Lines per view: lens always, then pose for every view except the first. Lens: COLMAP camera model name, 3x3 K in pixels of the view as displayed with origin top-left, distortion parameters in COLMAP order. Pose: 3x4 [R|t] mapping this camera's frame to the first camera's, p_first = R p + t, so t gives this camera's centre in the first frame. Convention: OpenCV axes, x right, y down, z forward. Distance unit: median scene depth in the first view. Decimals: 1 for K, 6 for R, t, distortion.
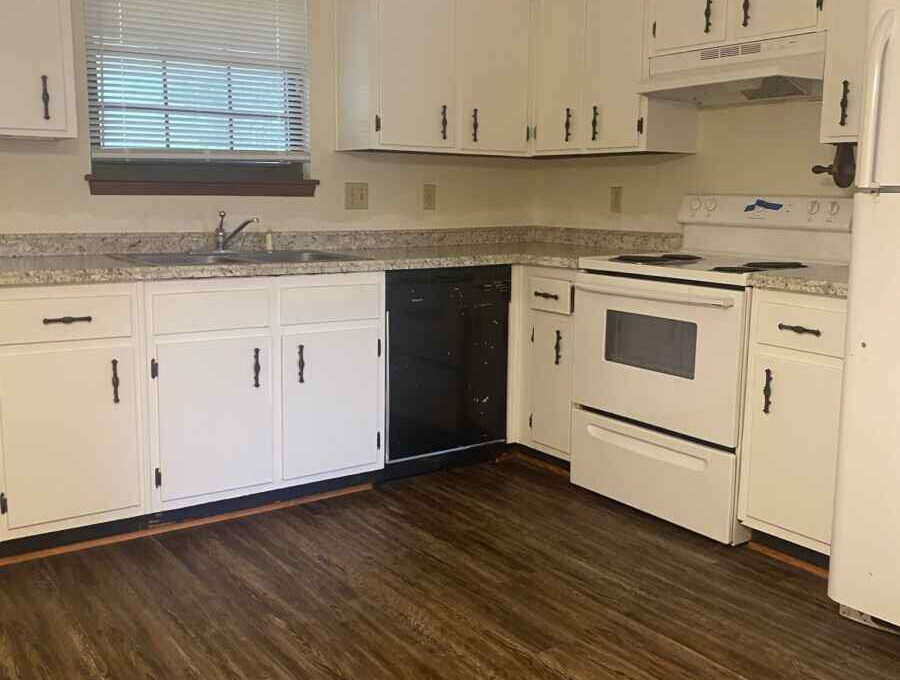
lens RADIAL K [[934.3, 0, 450.0], [0, 934.3, 340.0], [0, 0, 1]] dist [0.141104, -0.299244]
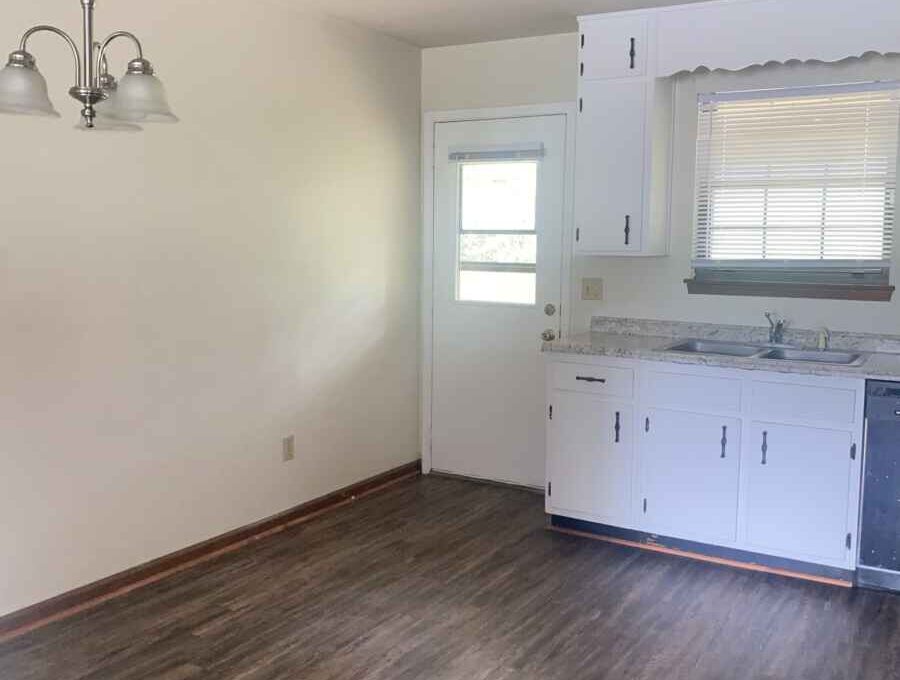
lens RADIAL K [[934.1, 0, 441.6], [0, 934.1, 339.2], [0, 0, 1]] dist [0.139833, -0.265900]
pose [[0.400227, 0.095548, -0.911422, 0.702489], [-0.152570, 0.987617, 0.036539, -0.084550], [0.903627, 0.124431, 0.409848, 0.144007]]
